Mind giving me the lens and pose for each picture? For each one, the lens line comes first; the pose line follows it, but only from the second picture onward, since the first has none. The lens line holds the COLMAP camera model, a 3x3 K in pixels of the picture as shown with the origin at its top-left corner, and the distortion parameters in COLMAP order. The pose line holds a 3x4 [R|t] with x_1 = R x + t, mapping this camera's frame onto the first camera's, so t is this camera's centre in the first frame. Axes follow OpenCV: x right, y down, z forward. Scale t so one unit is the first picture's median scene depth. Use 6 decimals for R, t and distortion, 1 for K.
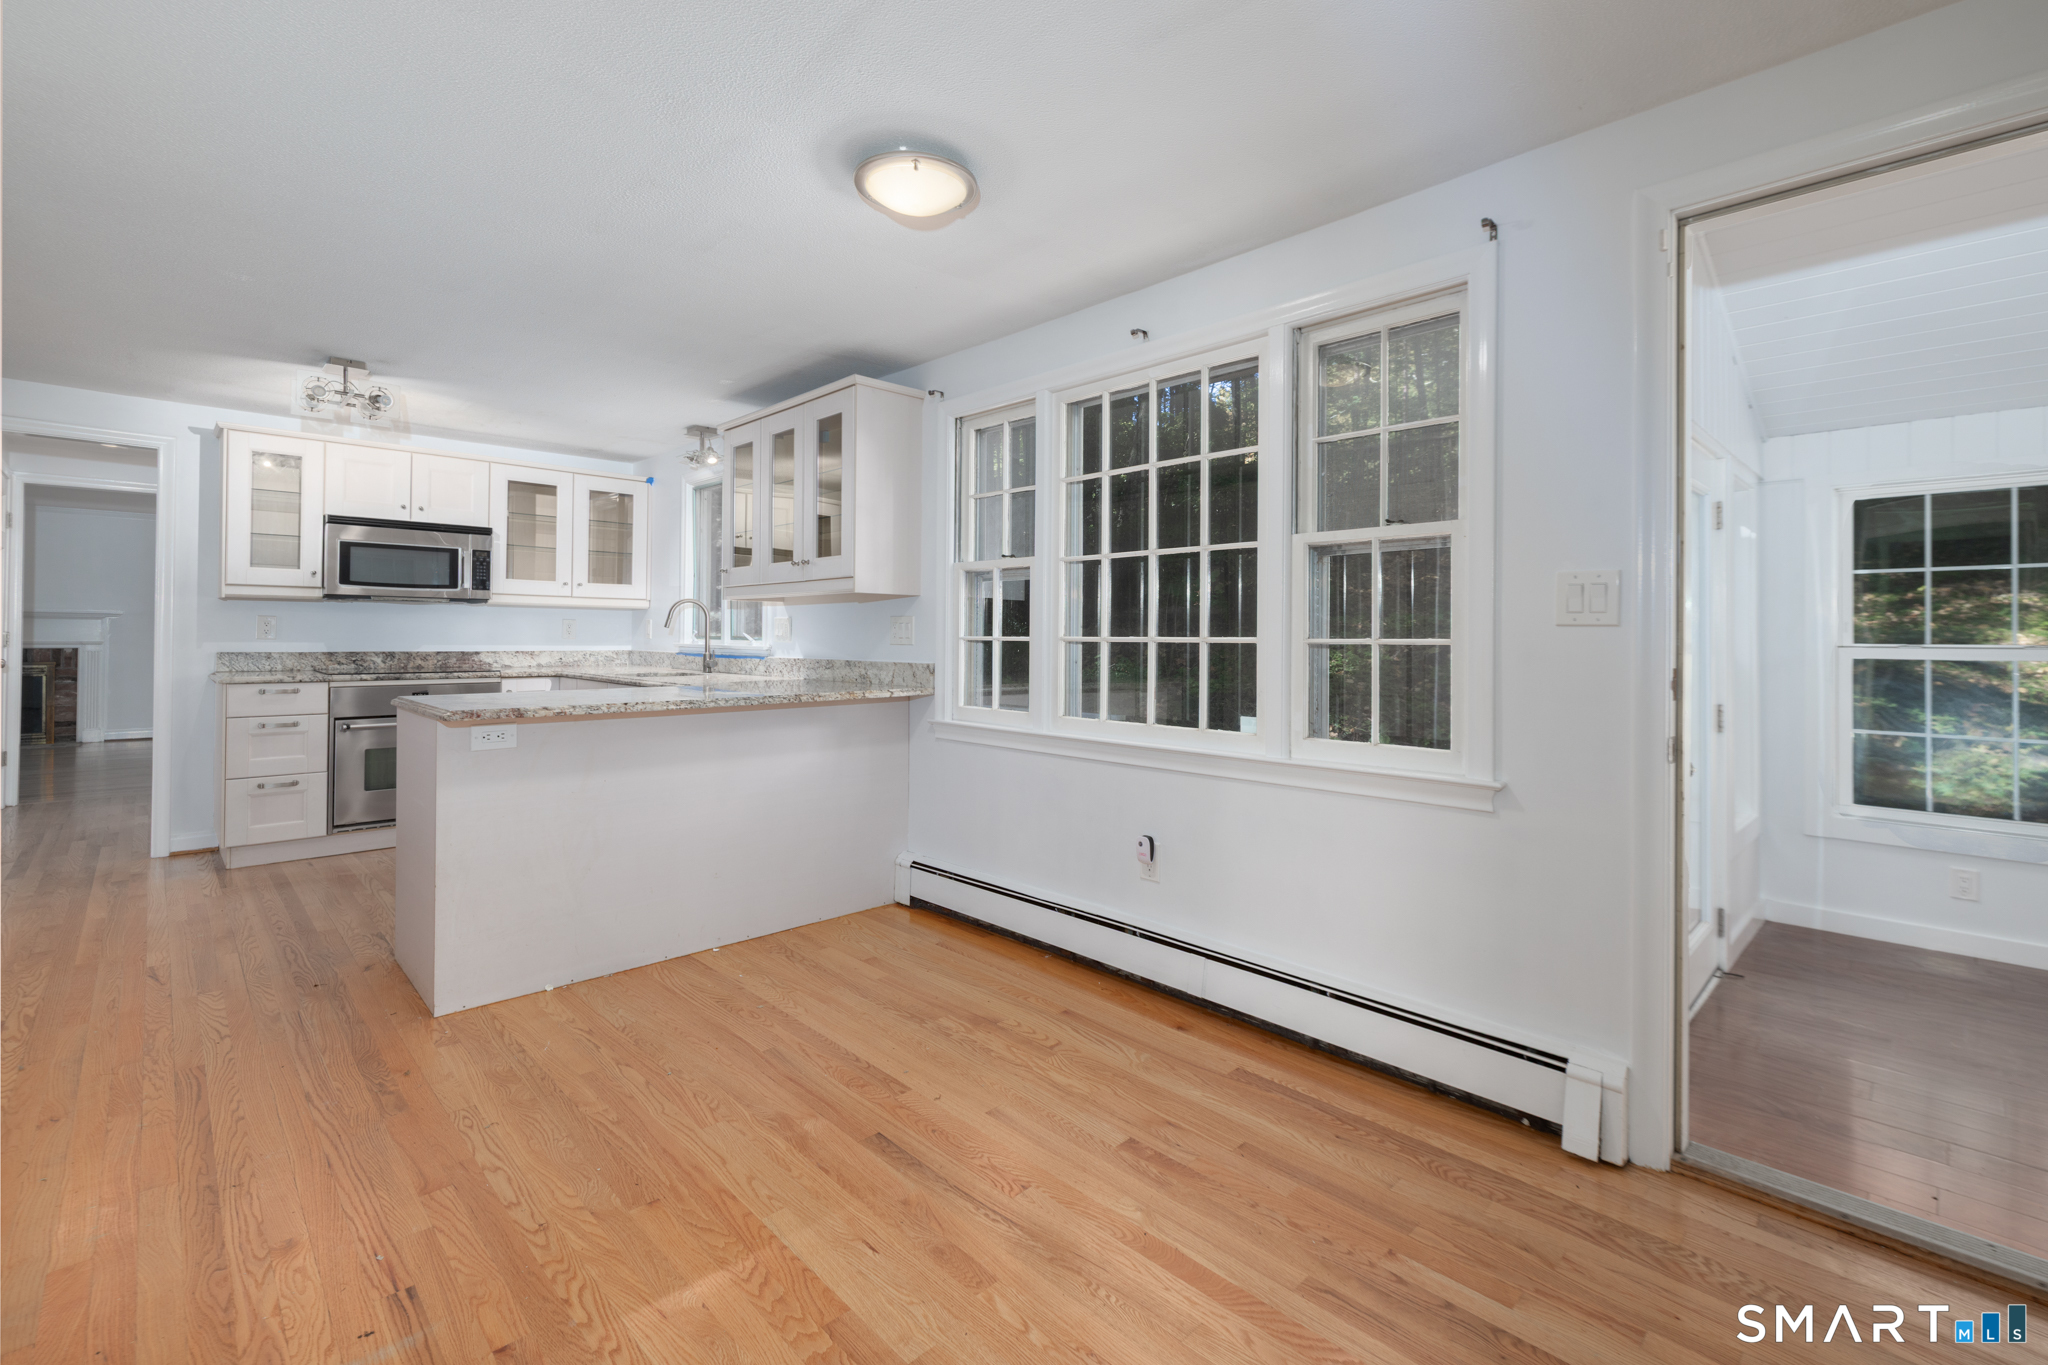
lens RADIAL K [[895.9, 0, 1032.8], [0, 895.9, 623.3], [0, 0, 1]] dist [-0.002812, -0.000249]
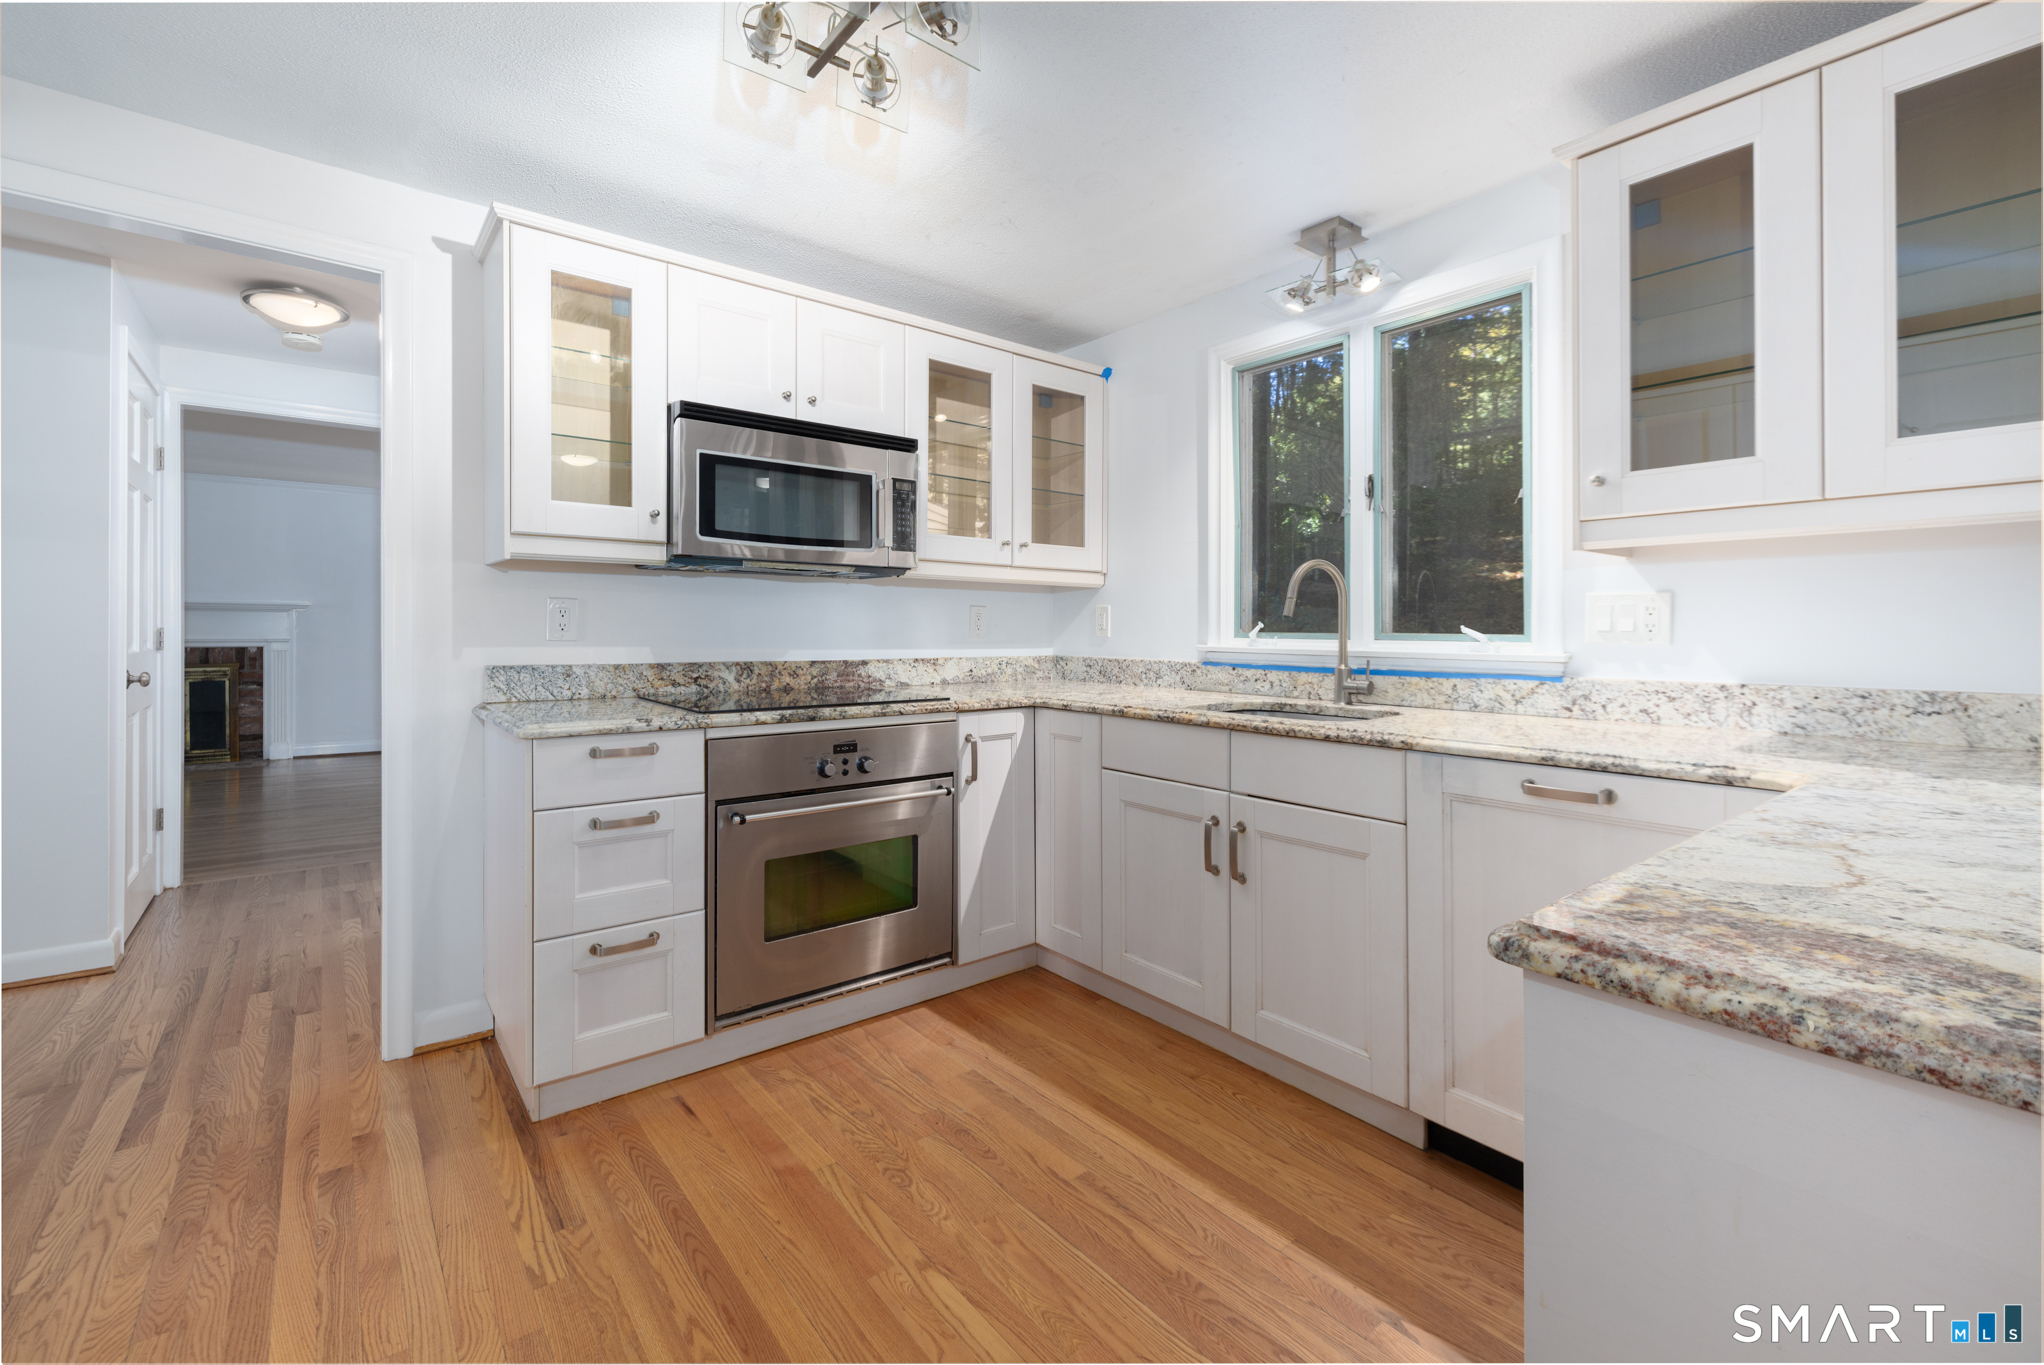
lens RADIAL K [[894.1, 0, 1025.2], [0, 894.1, 629.9], [0, 0, 1]] dist [-0.002812, -0.000249]
pose [[0.993341, -0.002255, -0.115189, -0.498770], [0.004117, 0.999865, 0.015933, 0.003232], [0.115137, -0.016301, 0.993216, 0.476752]]
